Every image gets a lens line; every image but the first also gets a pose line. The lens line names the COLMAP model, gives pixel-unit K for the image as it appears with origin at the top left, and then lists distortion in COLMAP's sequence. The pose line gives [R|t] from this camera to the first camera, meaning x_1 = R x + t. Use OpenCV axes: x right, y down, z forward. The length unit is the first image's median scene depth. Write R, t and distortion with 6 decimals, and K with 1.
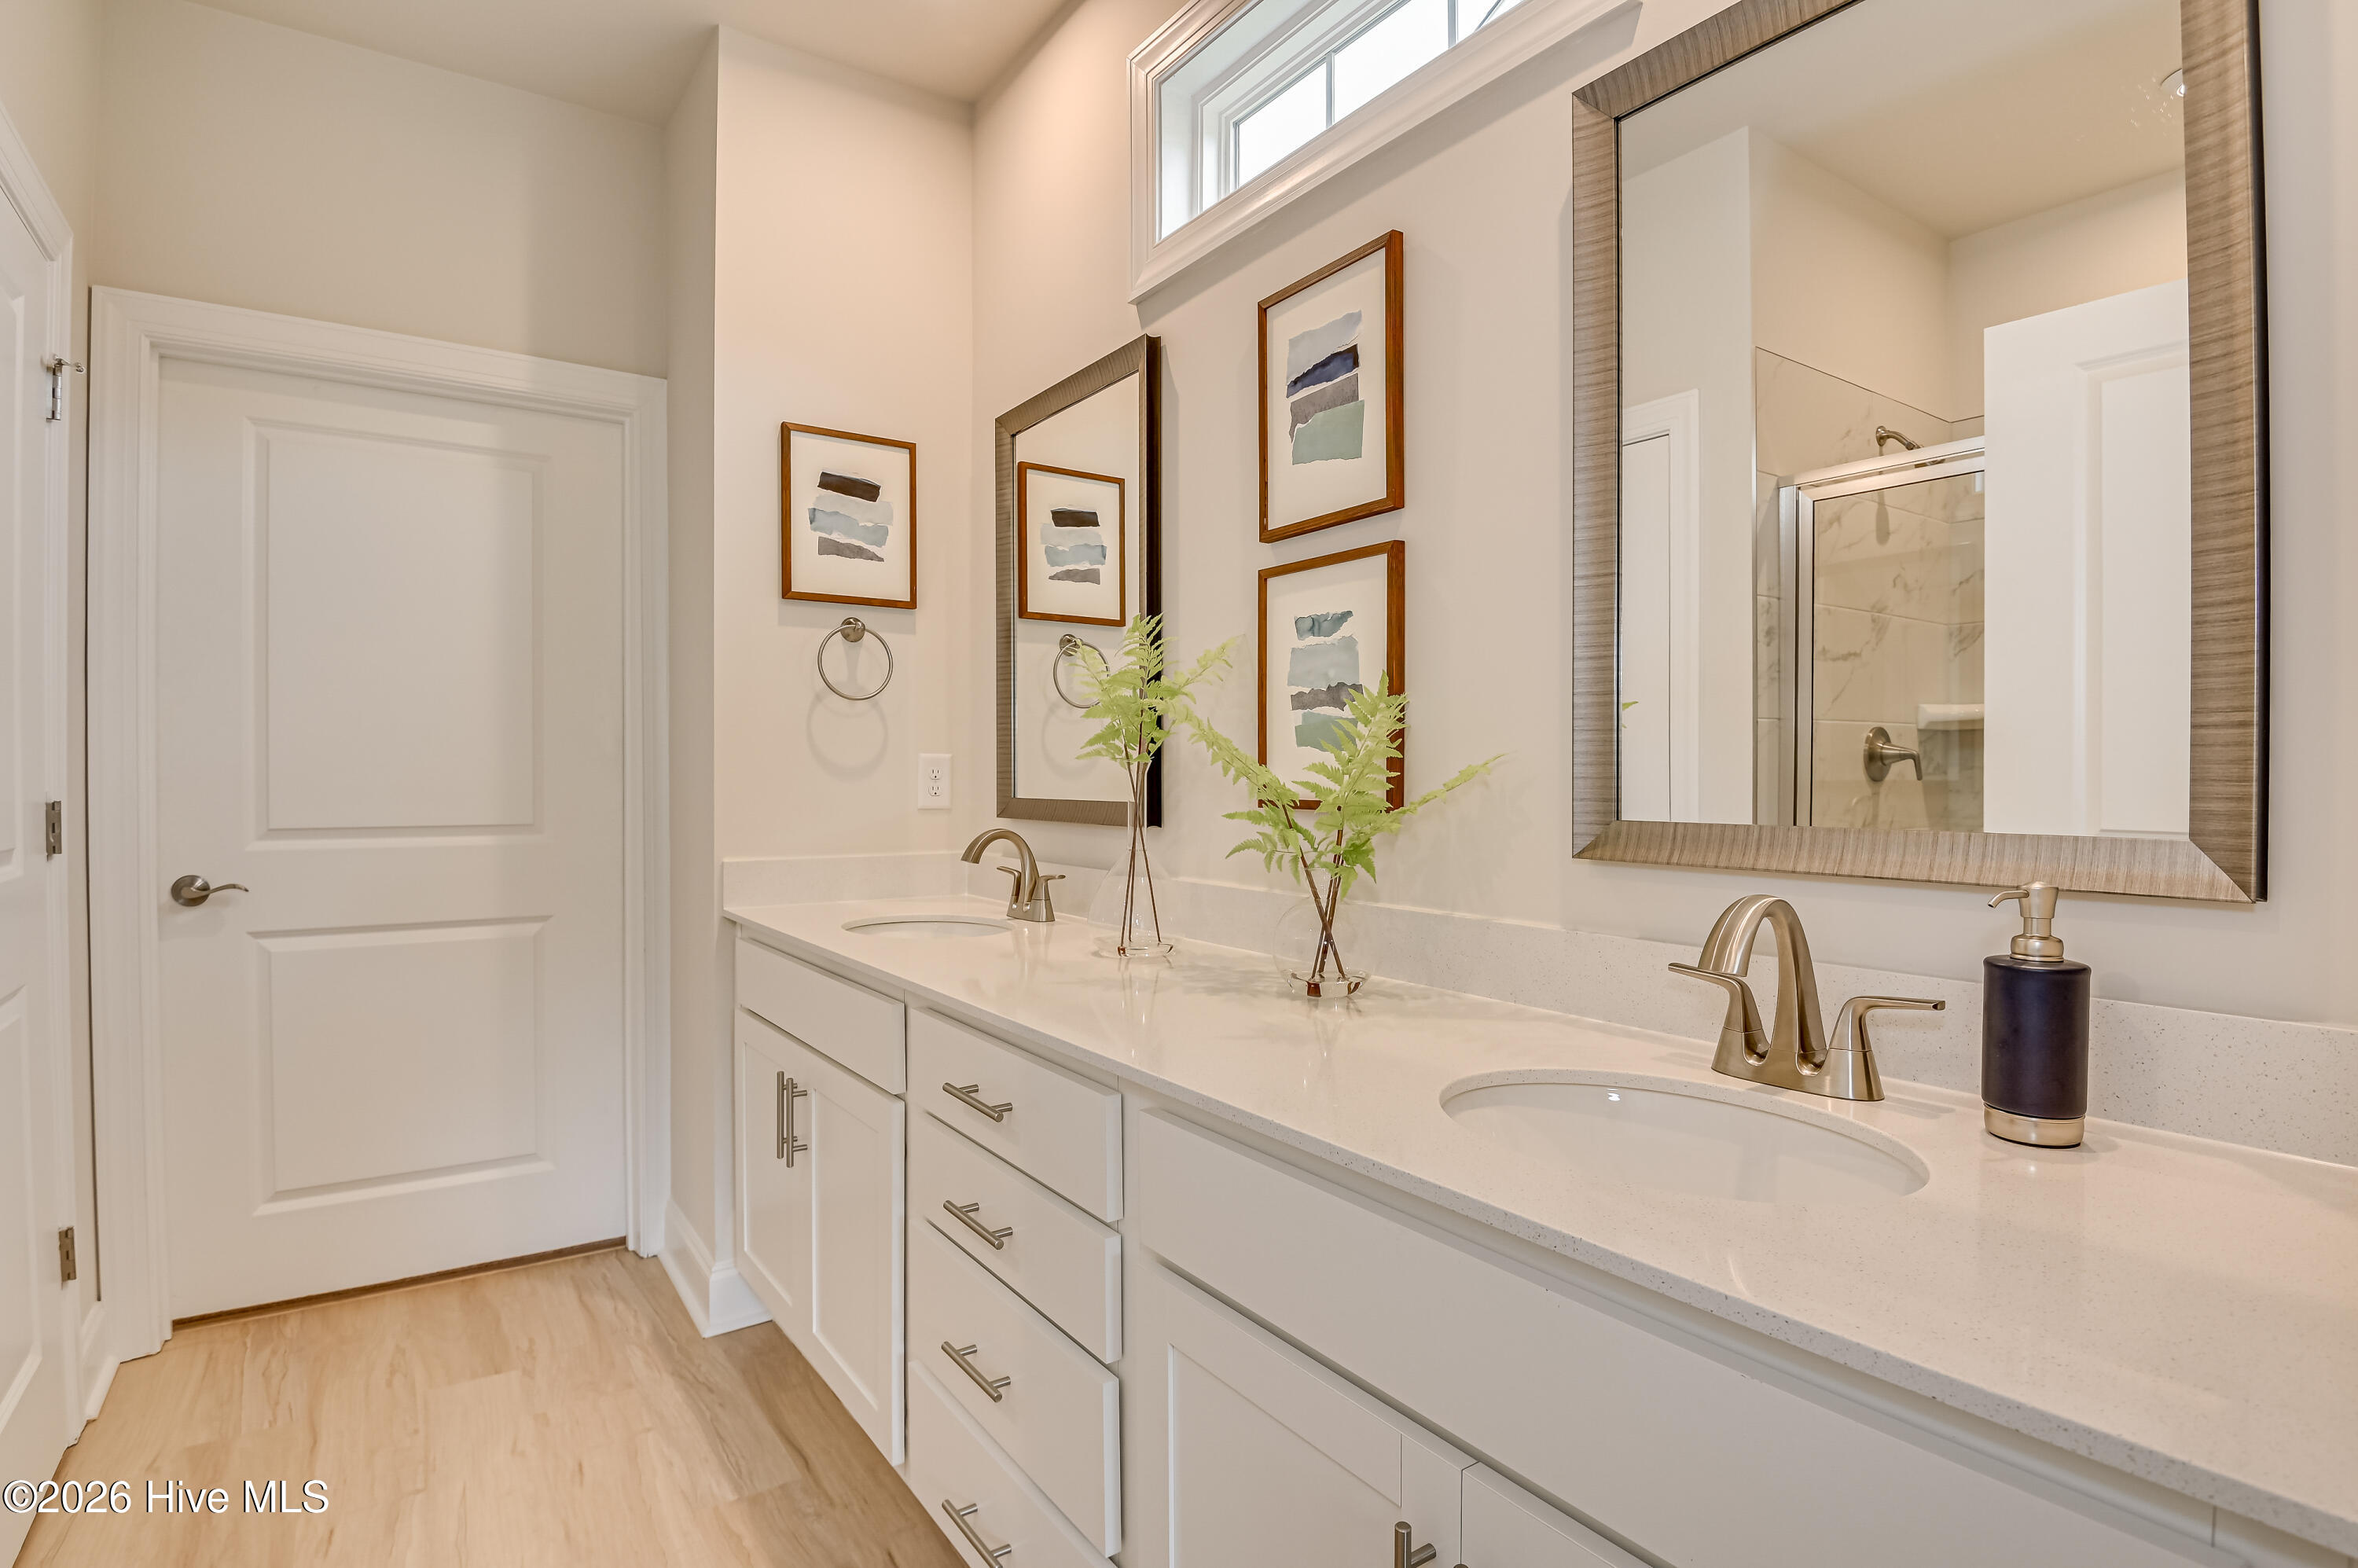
lens RADIAL K [[1209.2, 0, 1178.5], [0, 1209.2, 769.0], [0, 0, 1]] dist [-0.029350, -0.000471]
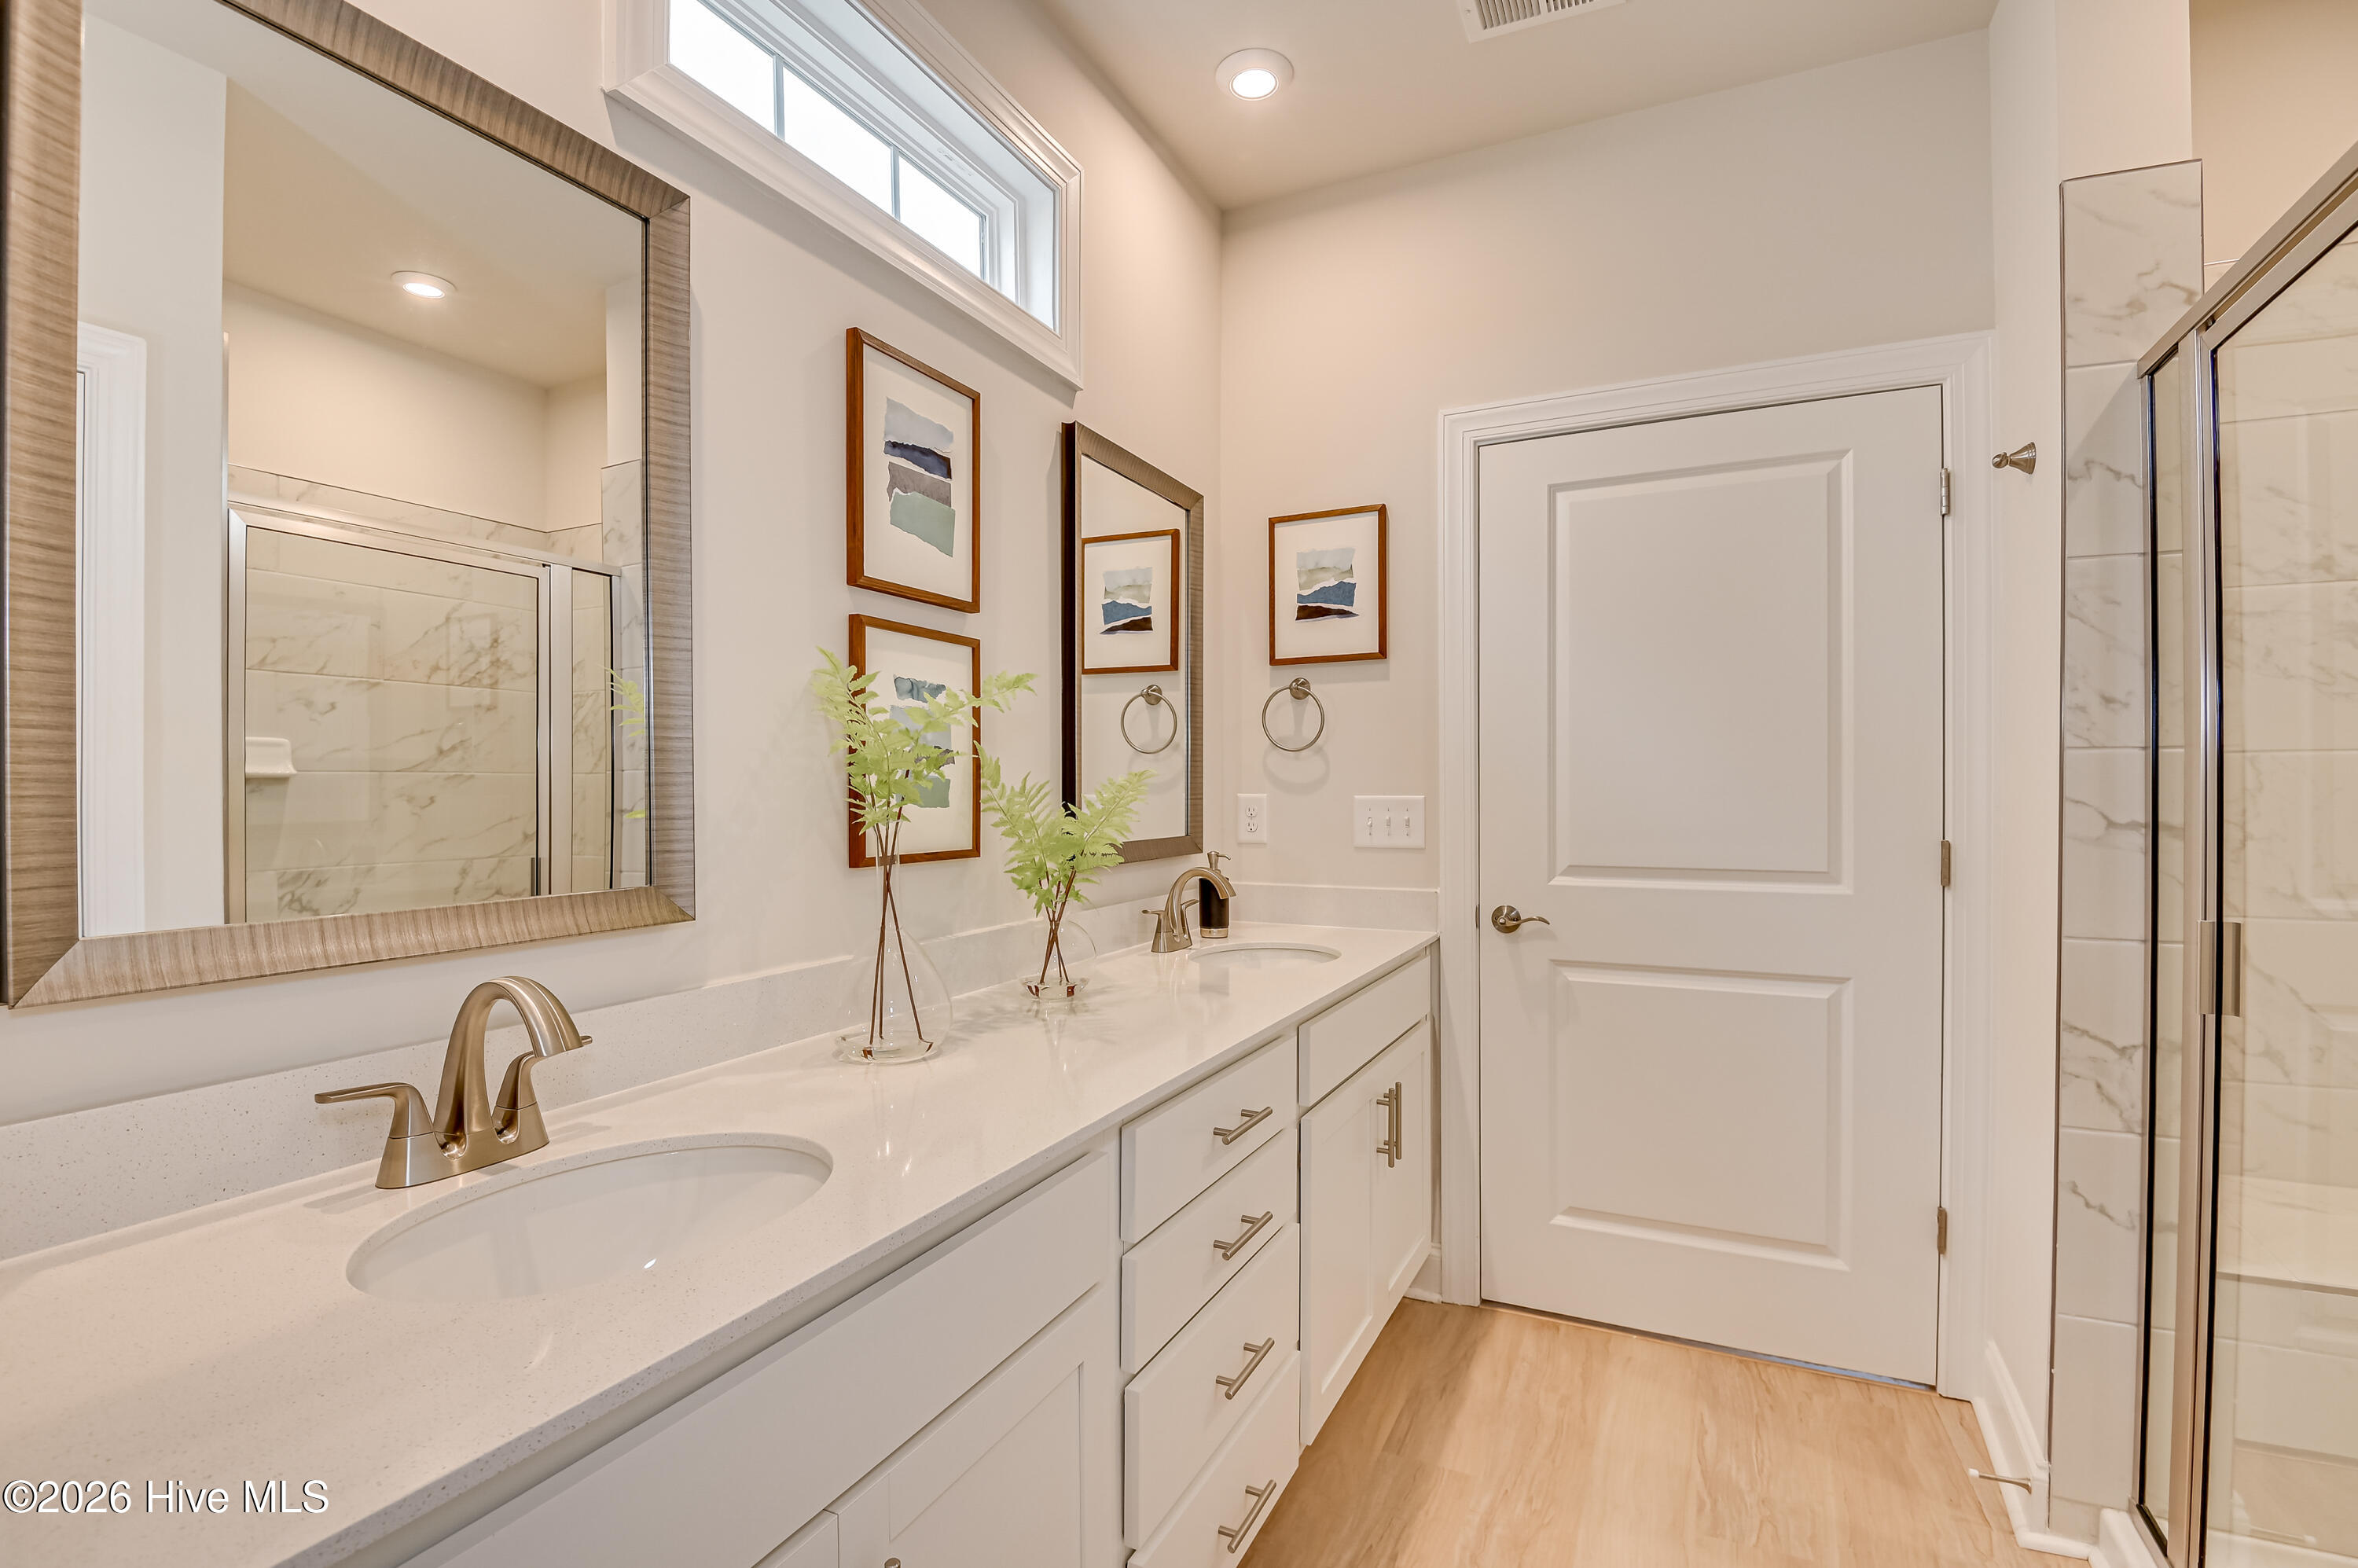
lens RADIAL K [[1091.0, 0, 1179.2], [0, 1091.0, 794.4], [0, 0, 1]] dist [0.001922, 0.000039]
pose [[-0.508415, 0.007610, 0.861078, -0.839398], [0.013669, 0.999906, -0.000766, -0.022036], [-0.861004, 0.011381, -0.508472, 1.296533]]
